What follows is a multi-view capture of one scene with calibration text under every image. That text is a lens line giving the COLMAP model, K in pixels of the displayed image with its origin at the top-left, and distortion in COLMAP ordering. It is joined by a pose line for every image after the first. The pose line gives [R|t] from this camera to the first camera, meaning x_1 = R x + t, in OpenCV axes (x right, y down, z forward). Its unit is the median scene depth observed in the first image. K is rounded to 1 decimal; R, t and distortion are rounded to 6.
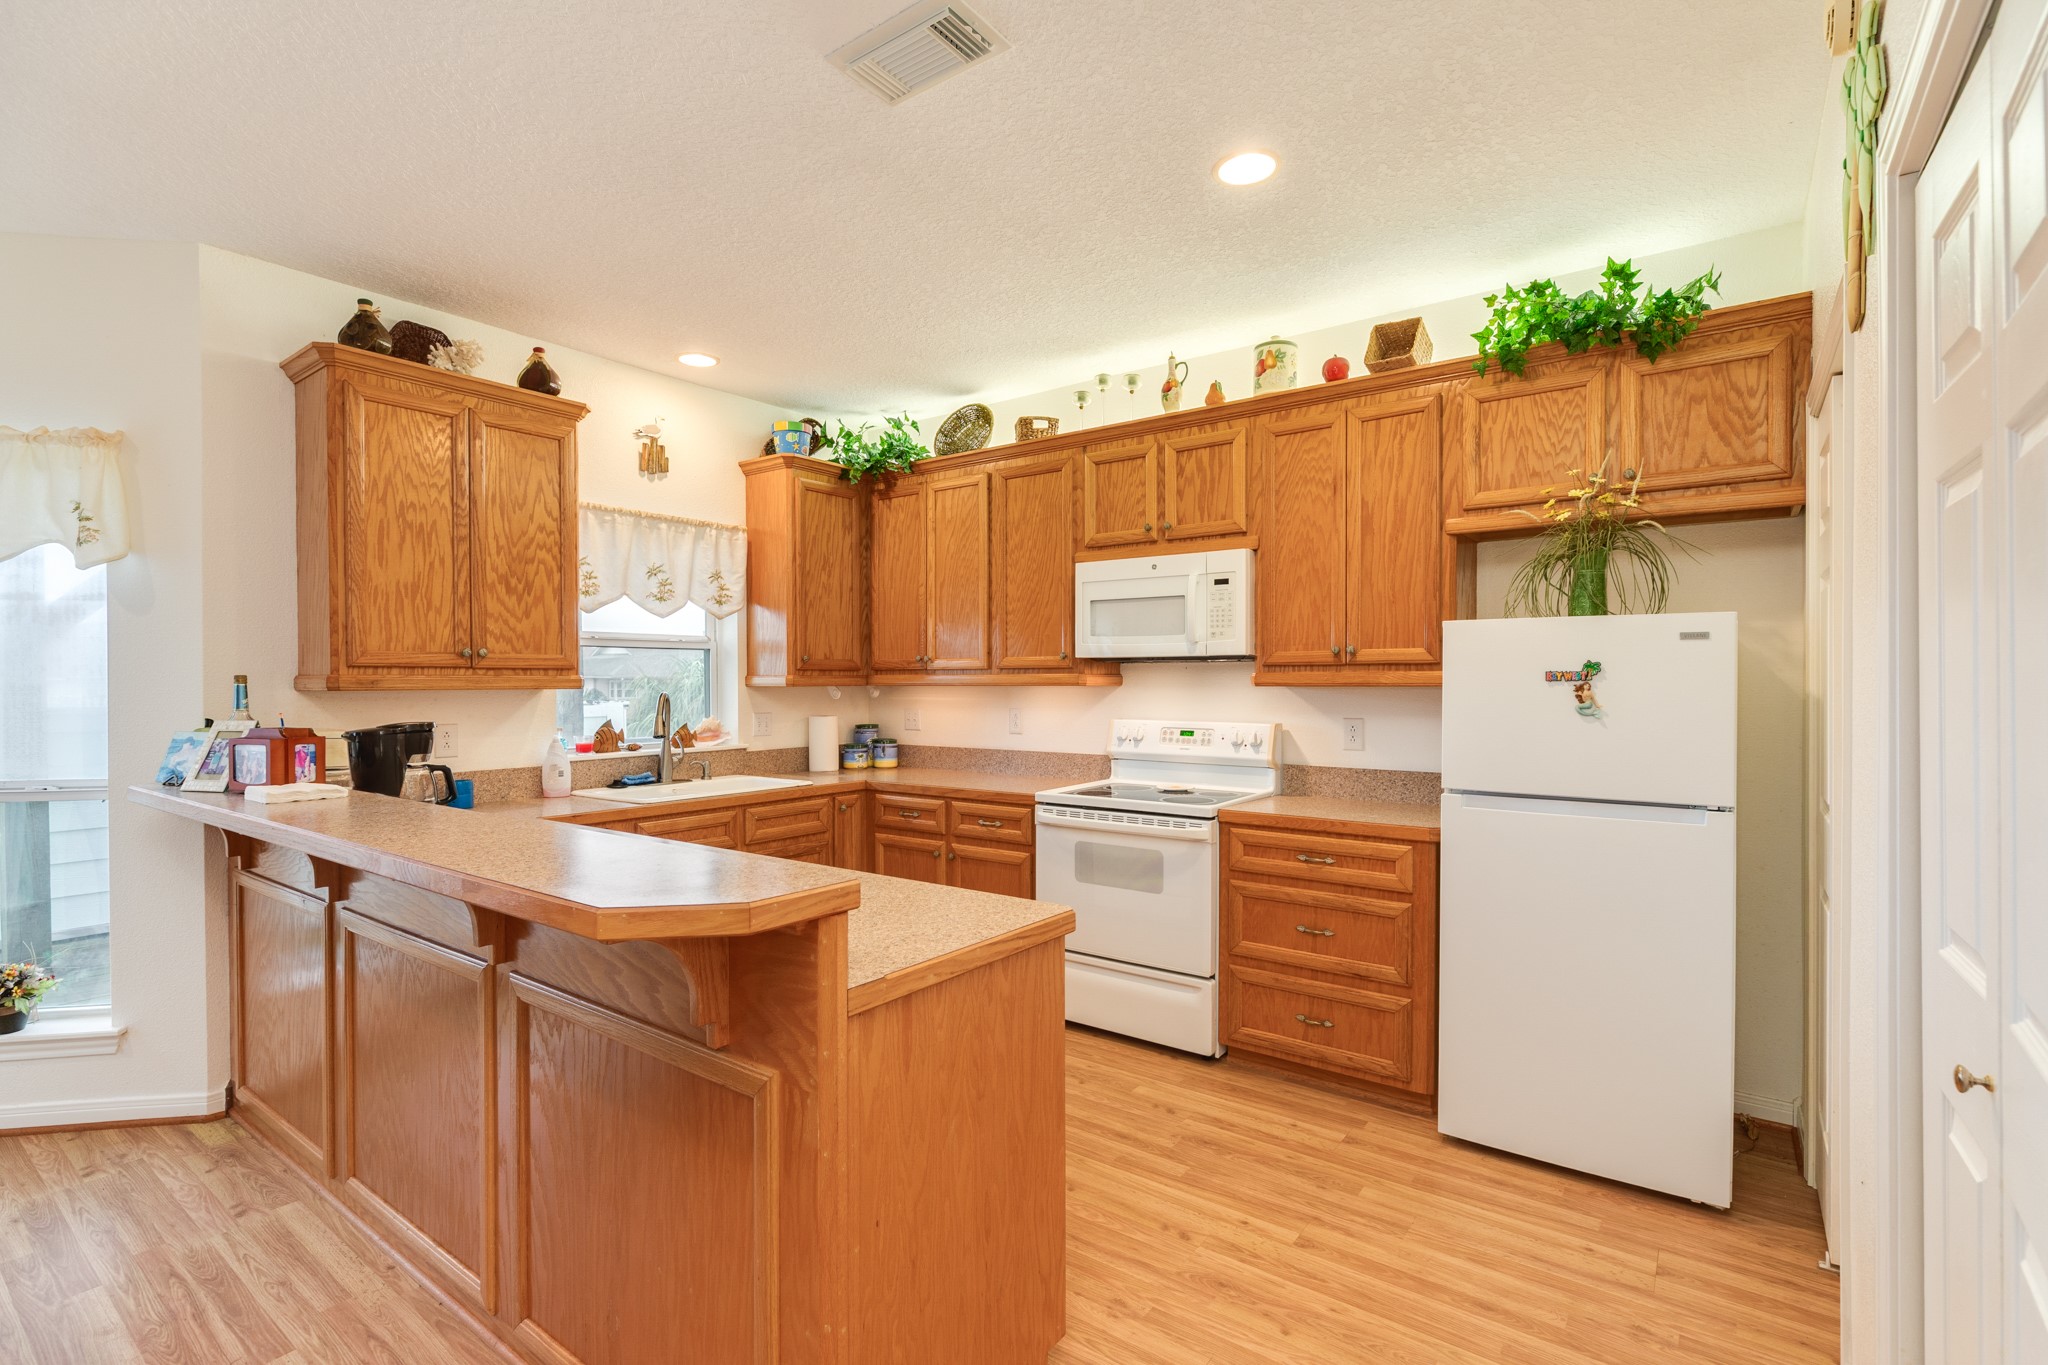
lens RADIAL K [[946.8, 0, 1024.1], [0, 946.8, 688.4], [0, 0, 1]] dist [-0.006280, 0.000820]
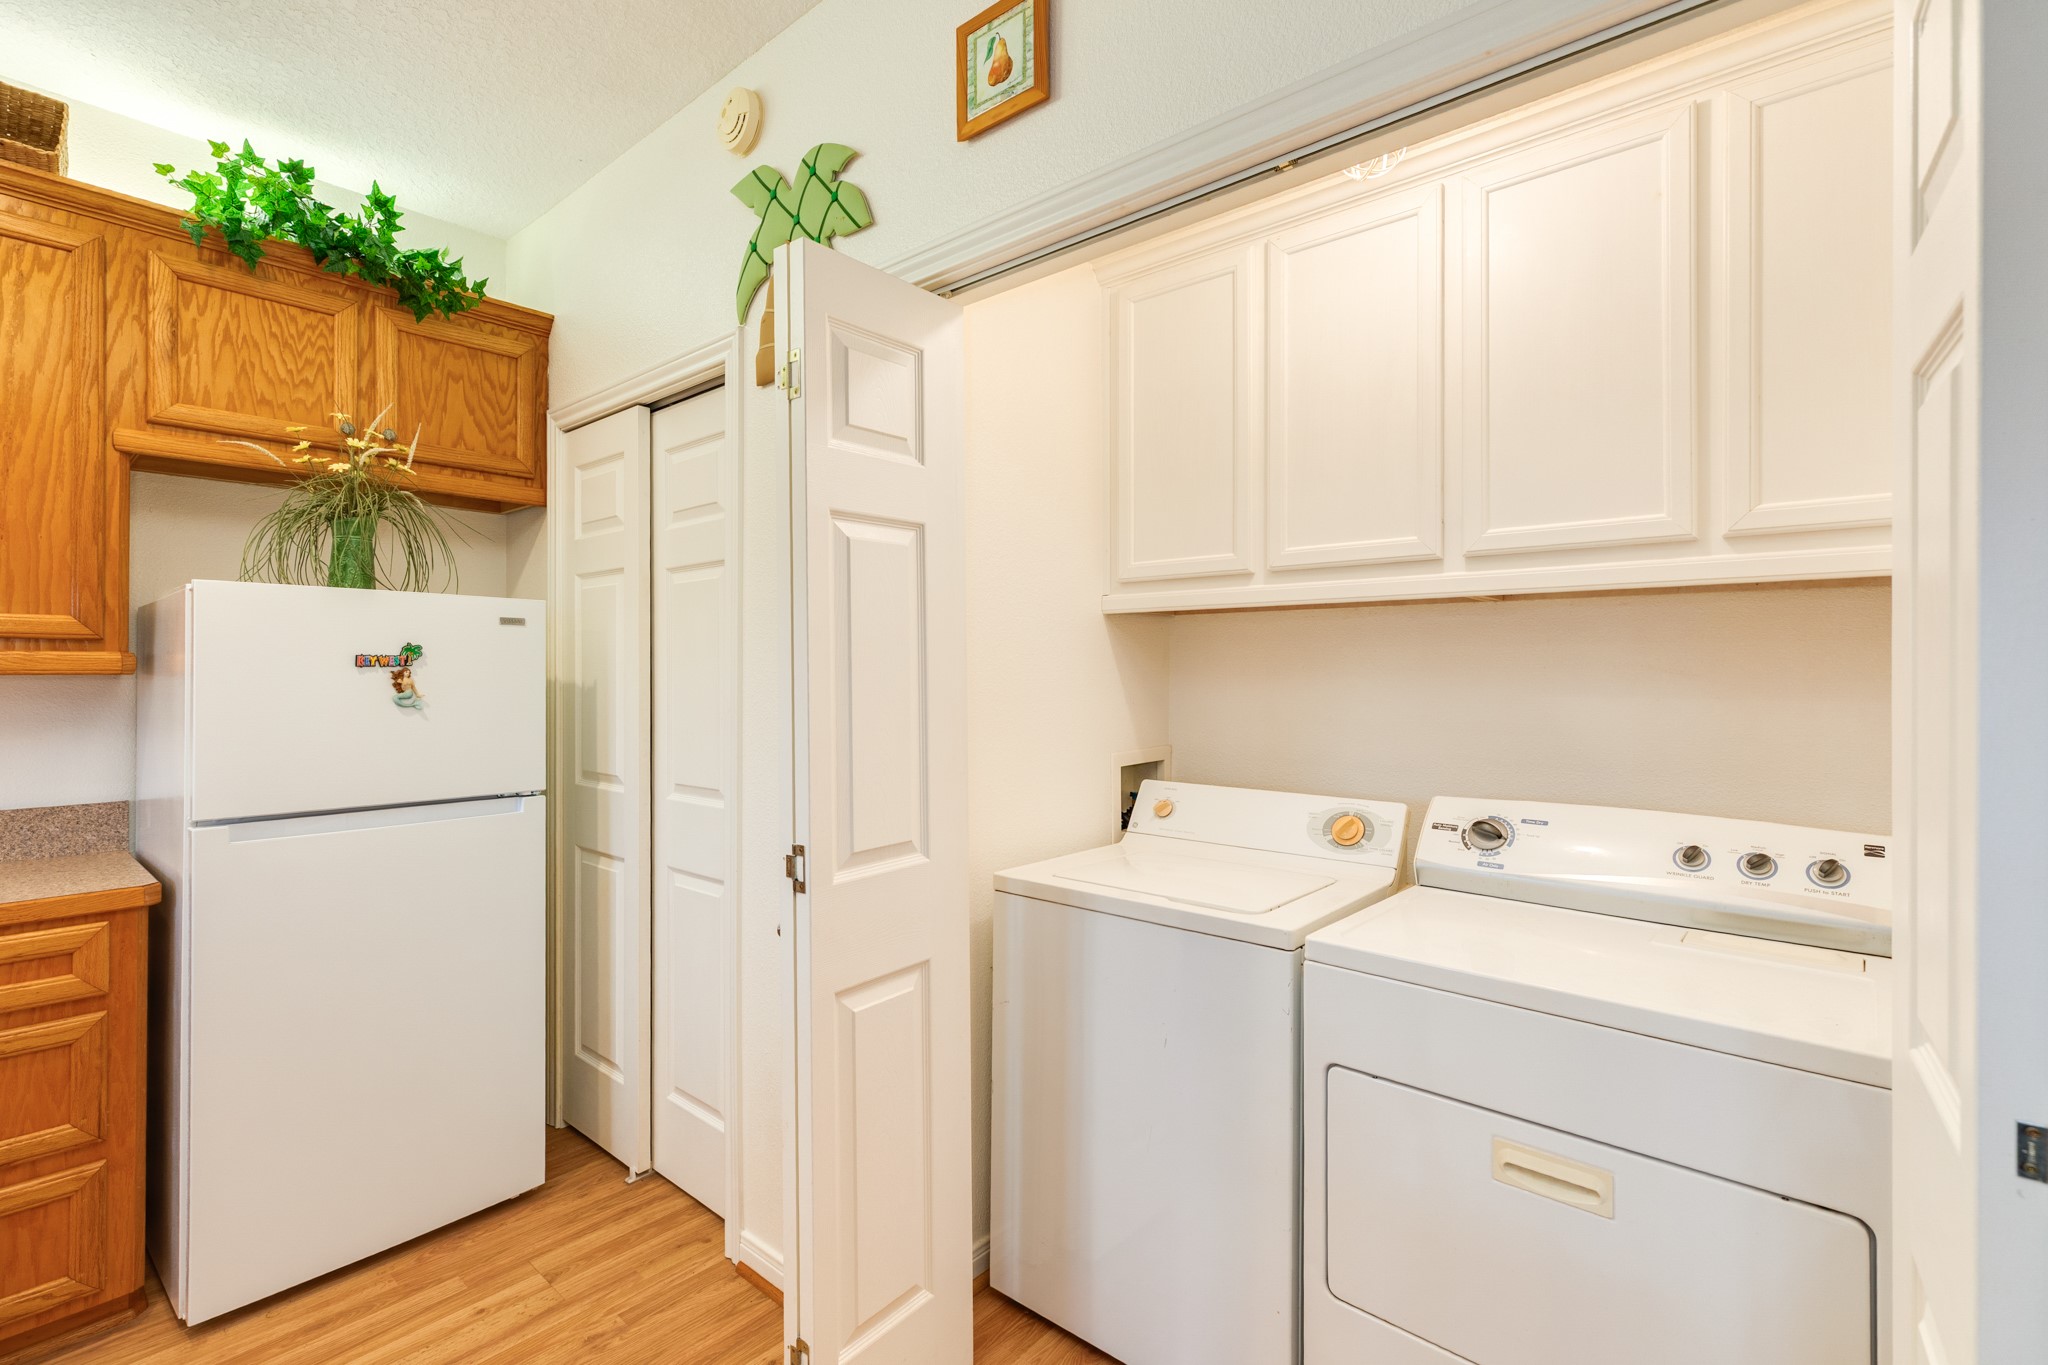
lens RADIAL K [[916.7, 0, 1005.5], [0, 916.7, 671.4], [0, 0, 1]] dist [0.004206, 0.000432]
pose [[0.087378, 0.002286, 0.996173, -0.153088], [0.007733, 0.999966, -0.002973, 0.002612], [-0.996145, 0.007964, 0.087357, 0.307851]]
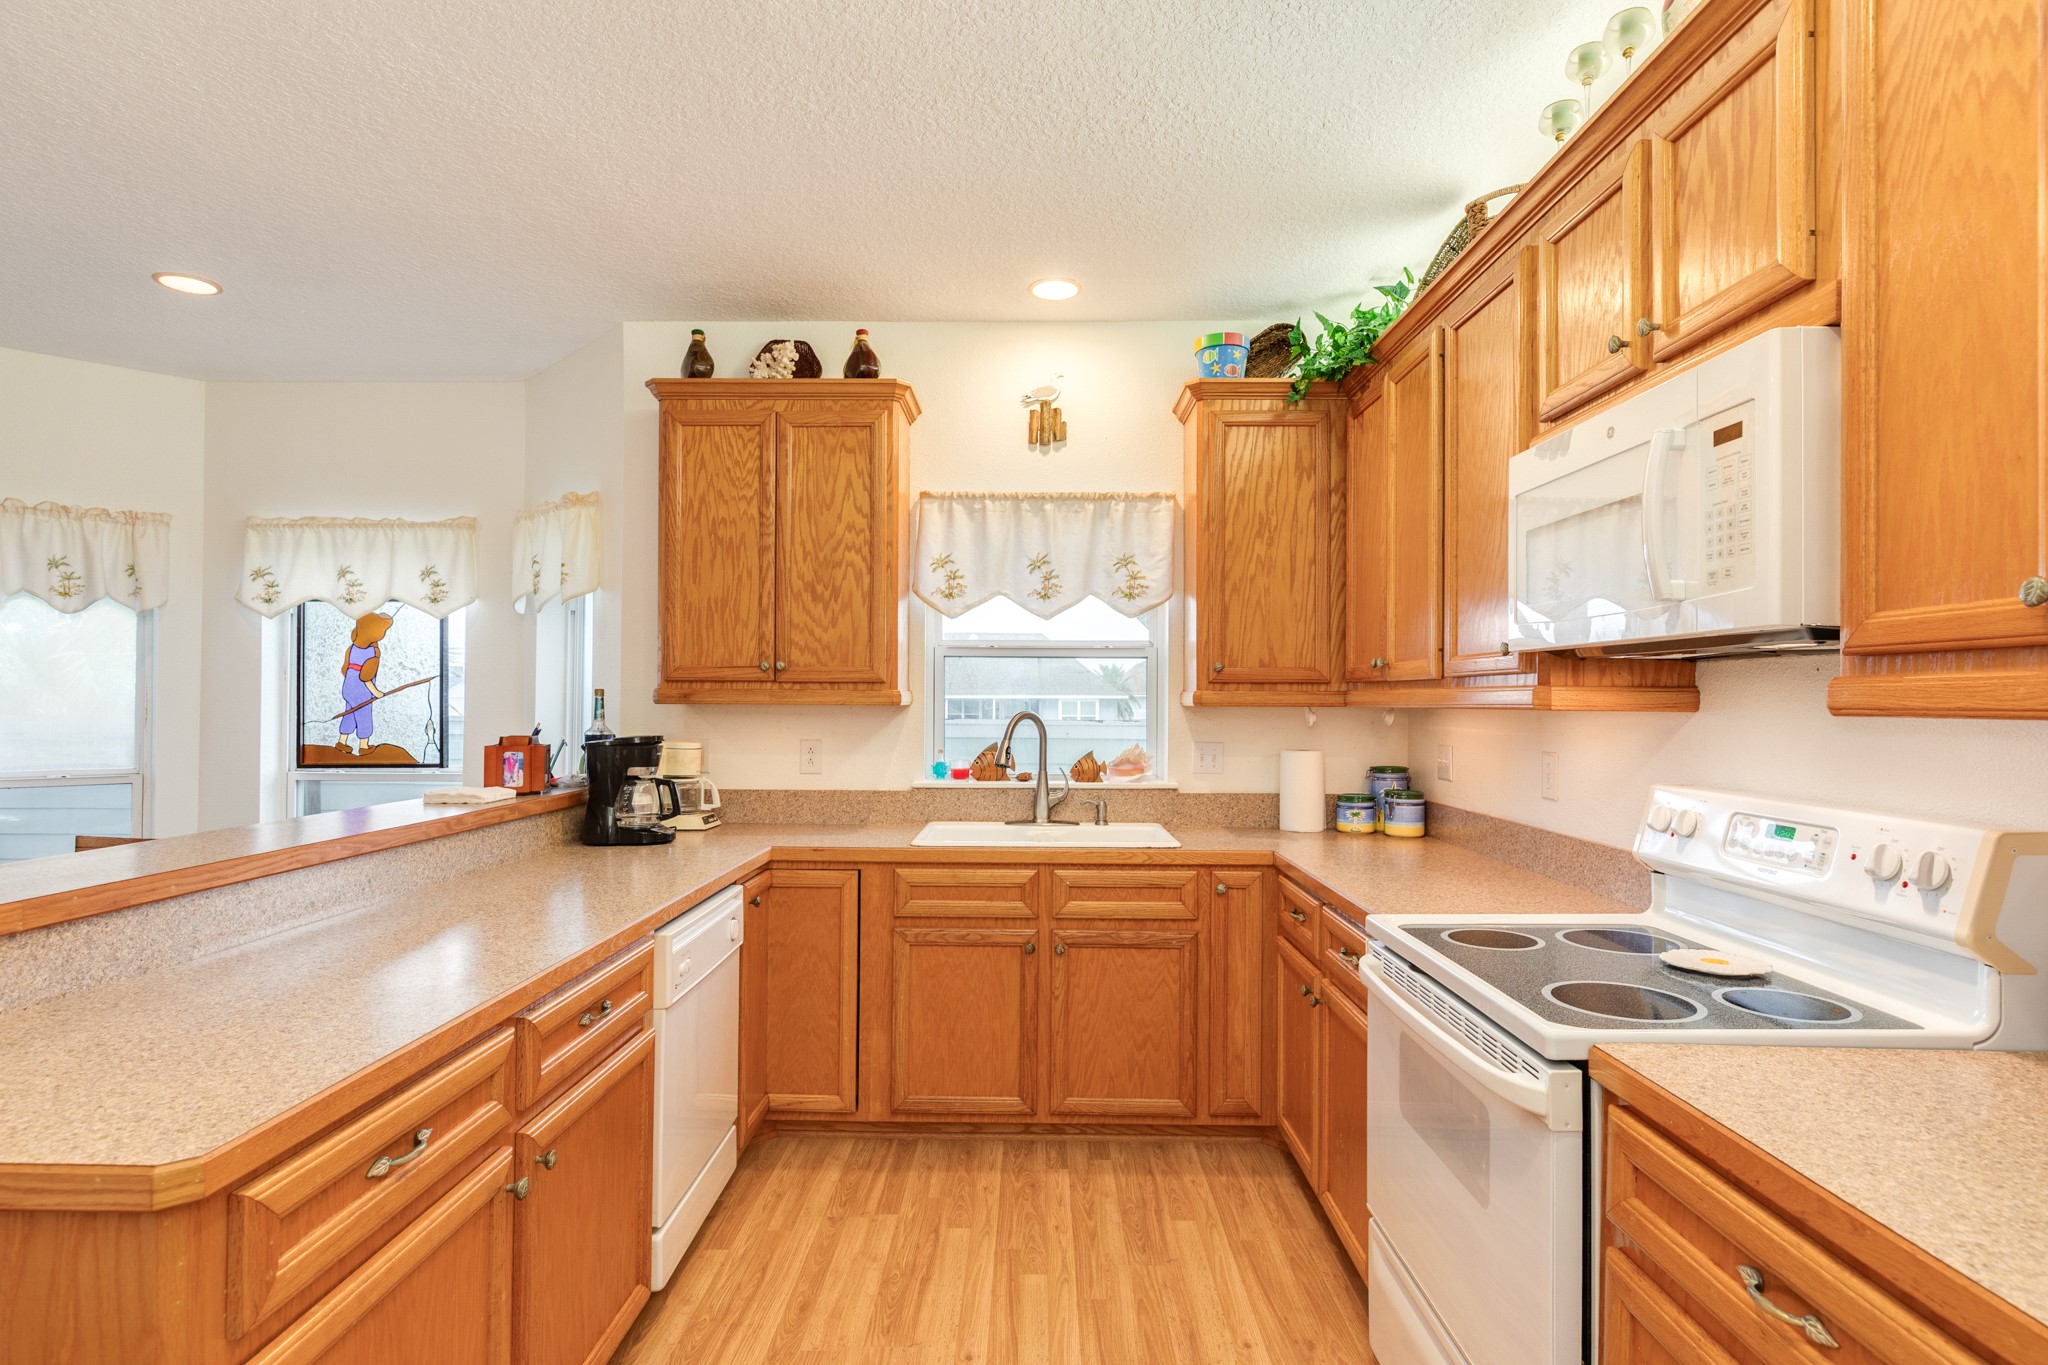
lens RADIAL K [[1036.2, 0, 1015.7], [0, 1036.2, 691.3], [0, 0, 1]] dist [-0.000246, 0.000316]
pose [[0.582630, -0.001802, -0.812736, 0.427168], [-0.013518, 0.999838, -0.011907, -0.002752], [0.812625, 0.017924, 0.582511, 0.606435]]
